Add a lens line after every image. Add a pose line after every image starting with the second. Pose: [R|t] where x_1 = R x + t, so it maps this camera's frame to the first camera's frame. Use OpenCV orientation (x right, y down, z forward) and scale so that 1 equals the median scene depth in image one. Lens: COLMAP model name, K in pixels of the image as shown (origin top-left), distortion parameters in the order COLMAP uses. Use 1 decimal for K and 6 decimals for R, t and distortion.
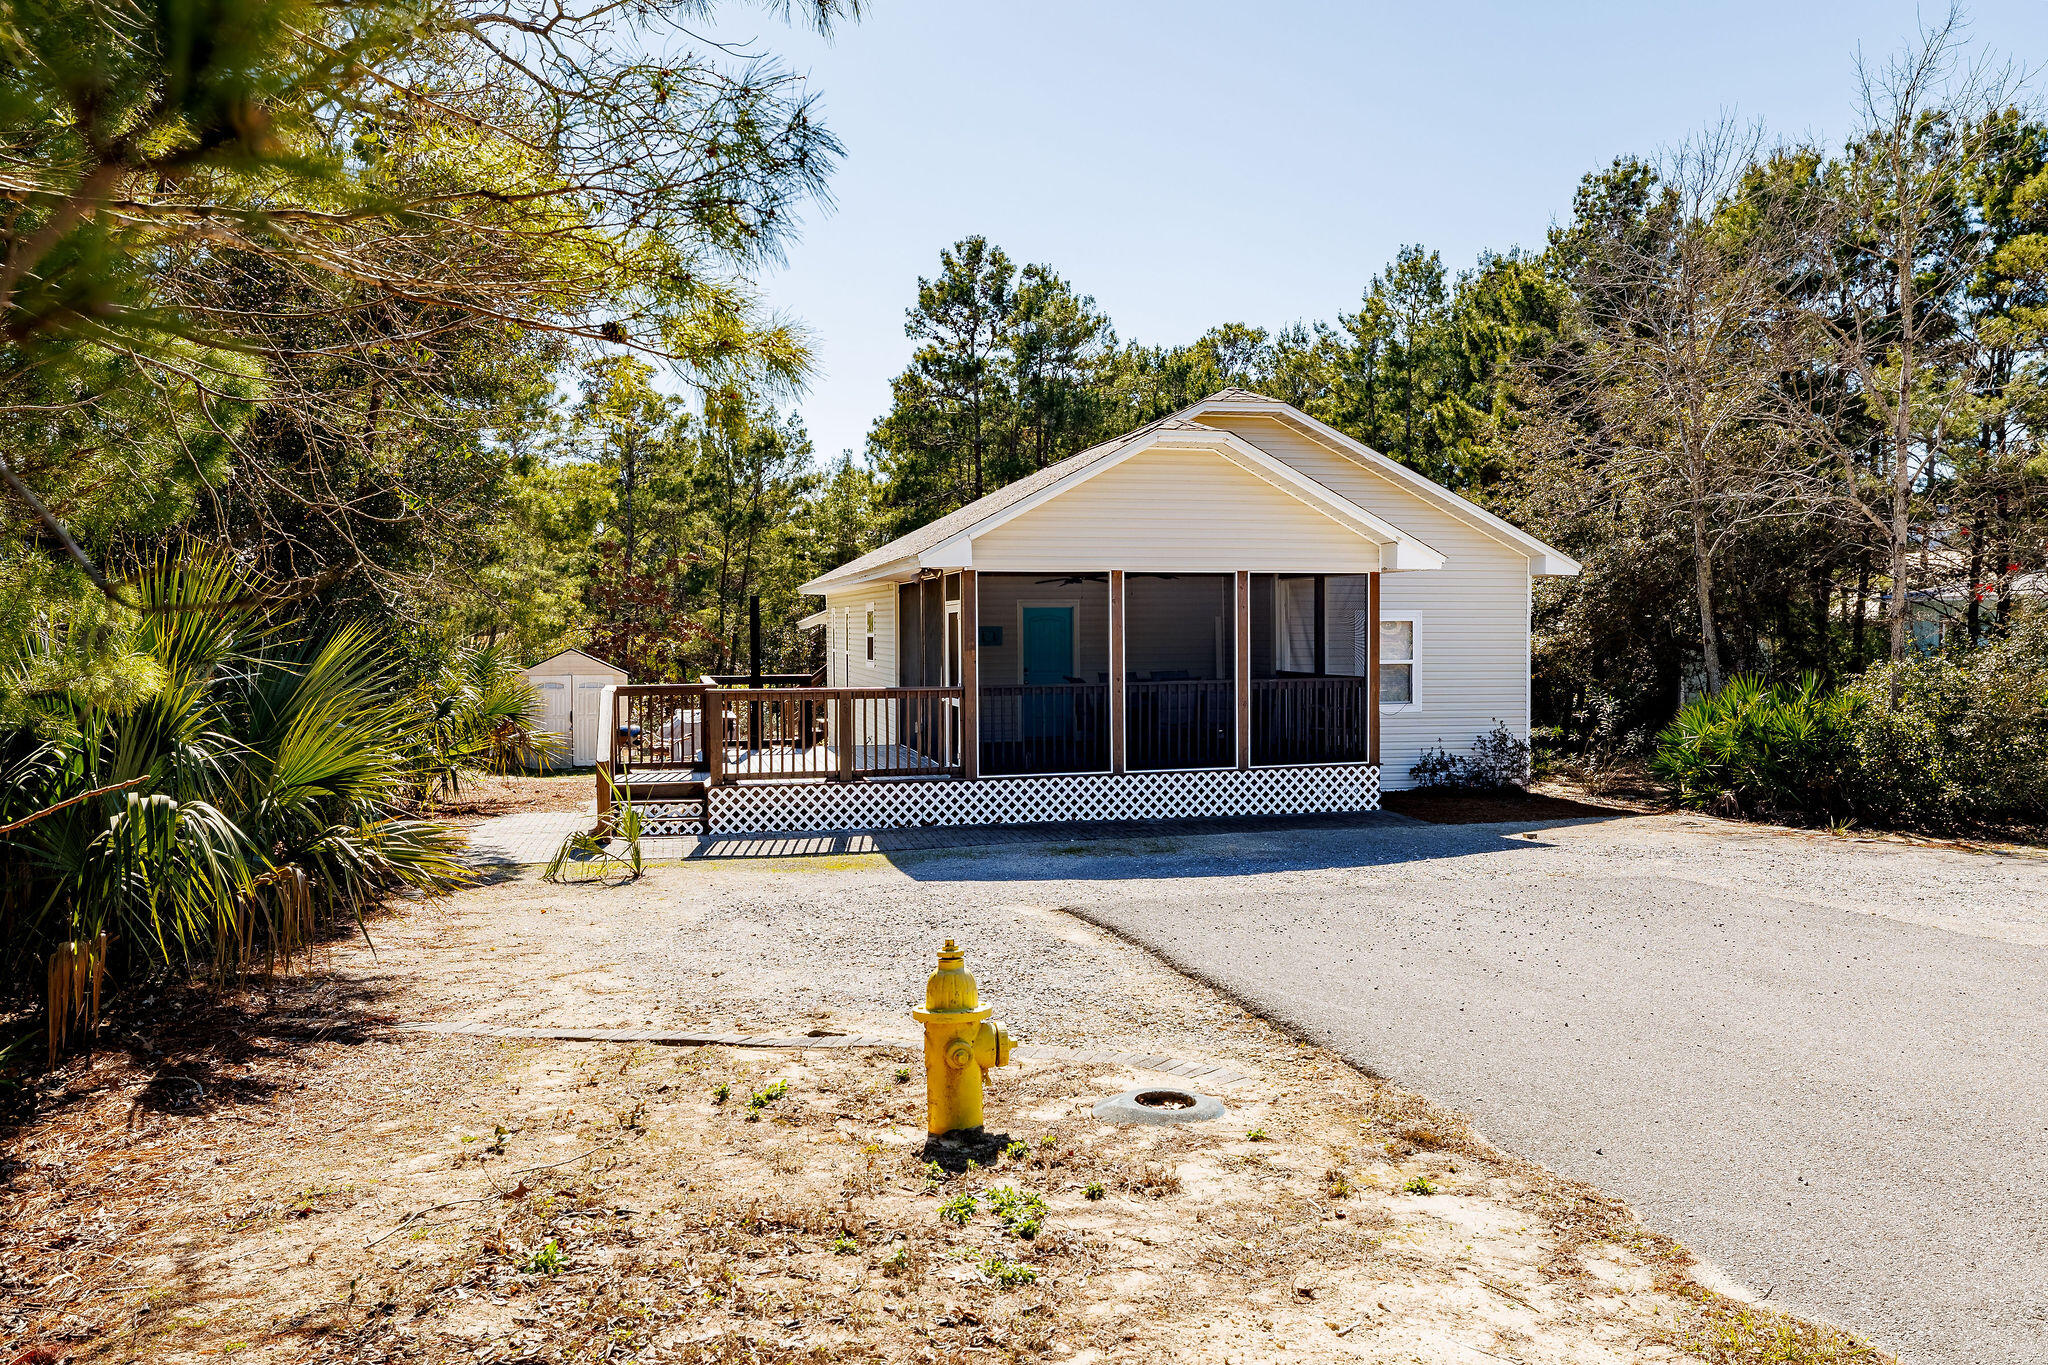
lens RADIAL K [[1347.6, 0, 1024.0], [0, 1347.6, 682.5], [0, 0, 1]] dist [-0.138665, -0.000233]
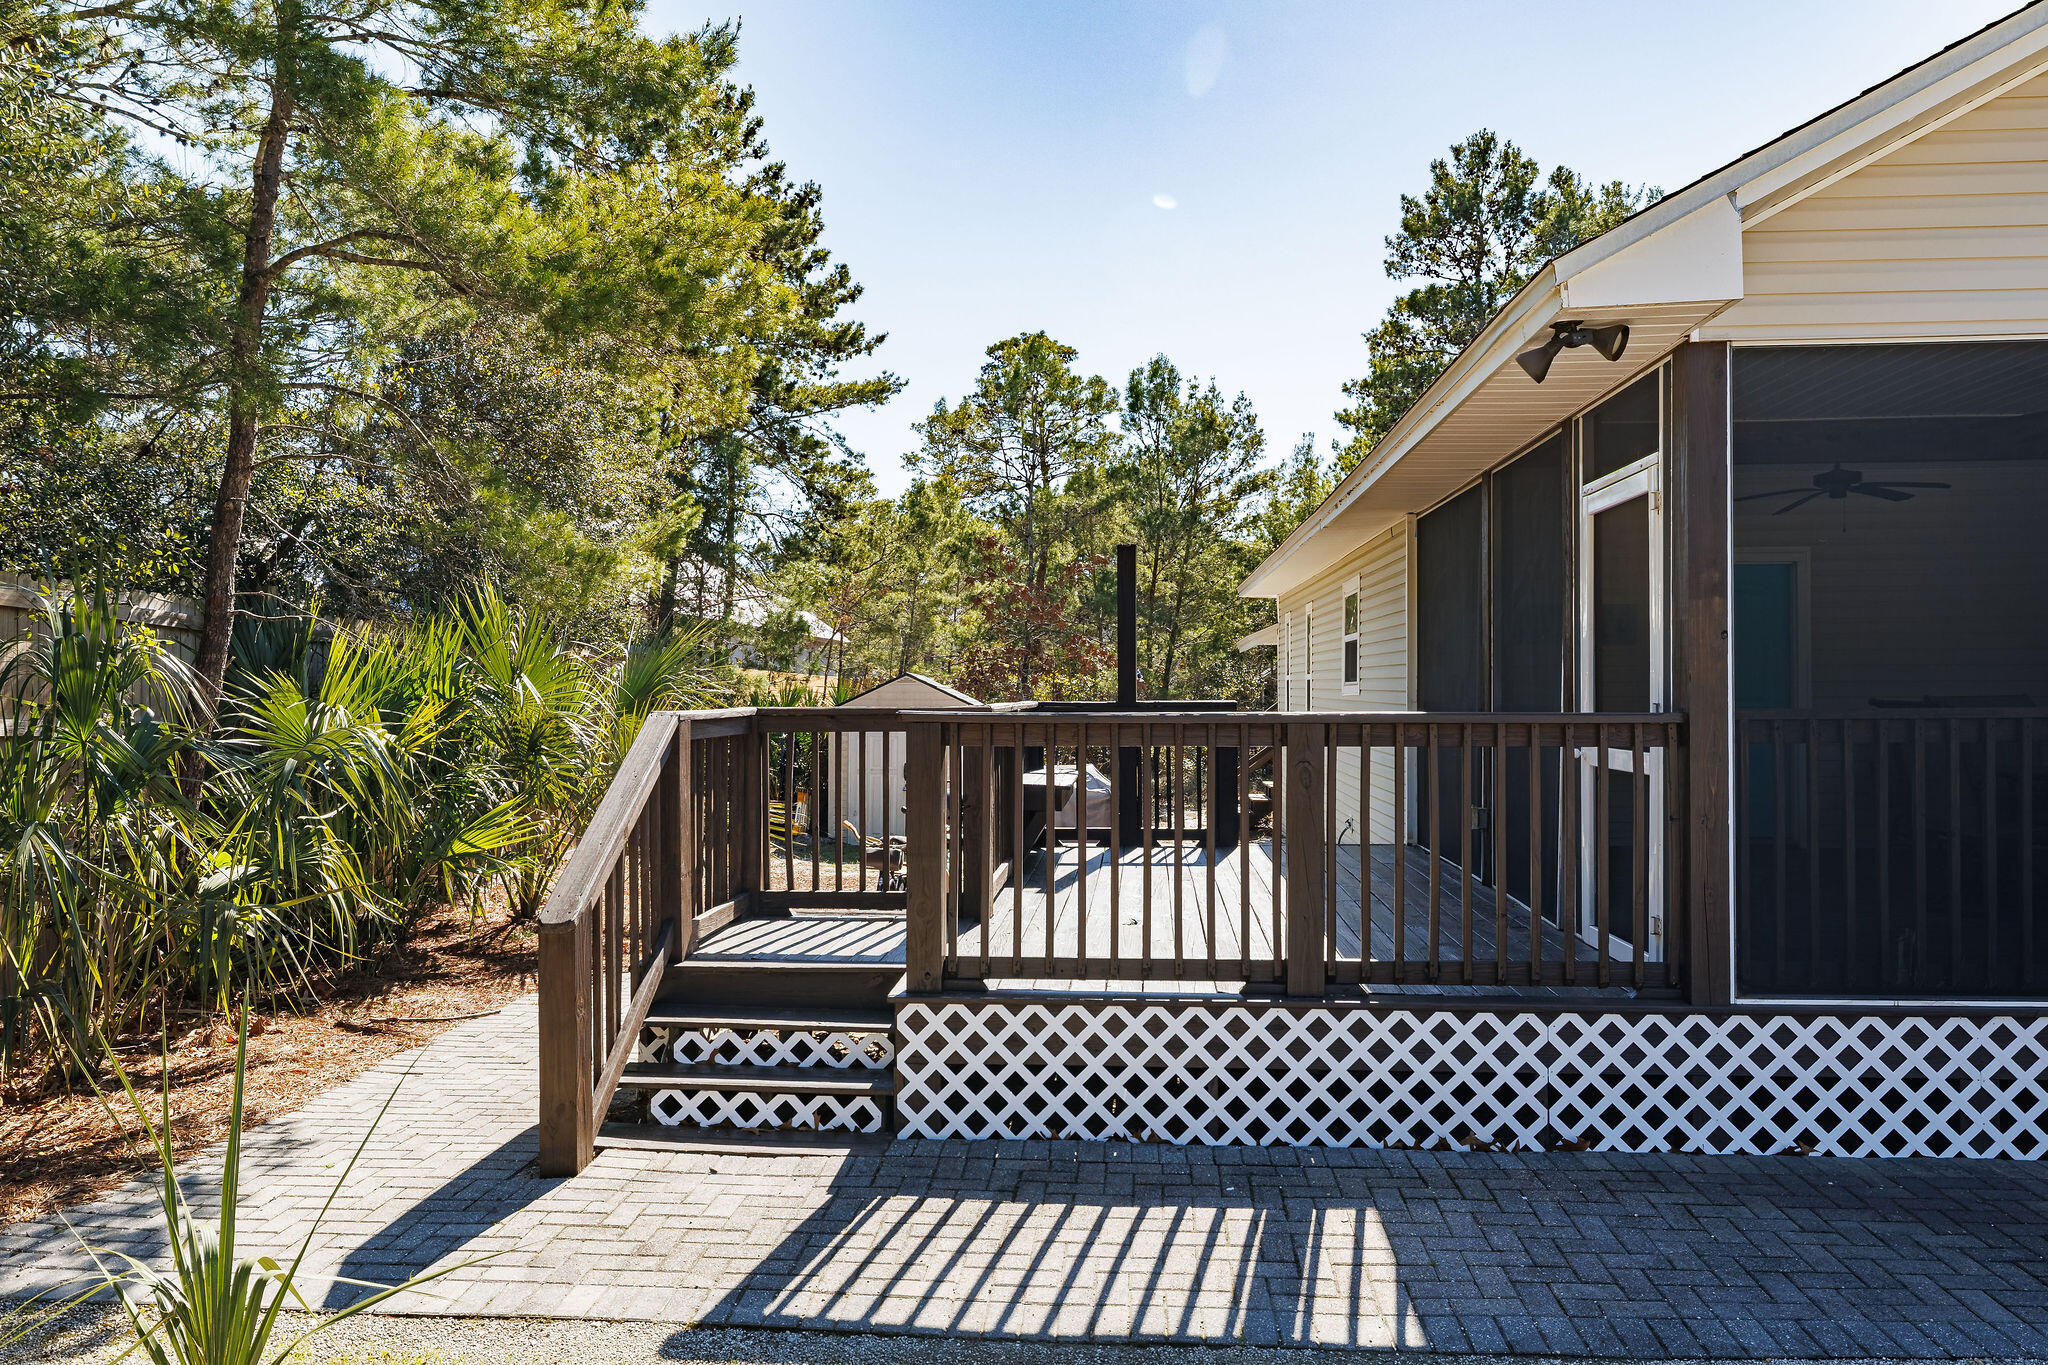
lens RADIAL K [[1386.3, 0, 1024.0], [0, 1386.3, 682.5], [0, 0, 1]] dist [-0.004881, -0.002896]
pose [[0.945192, -0.001278, -0.326512, -0.085105], [-0.011053, 0.999294, -0.035910, 0.009294], [0.326327, 0.037551, 0.944511, 0.641615]]
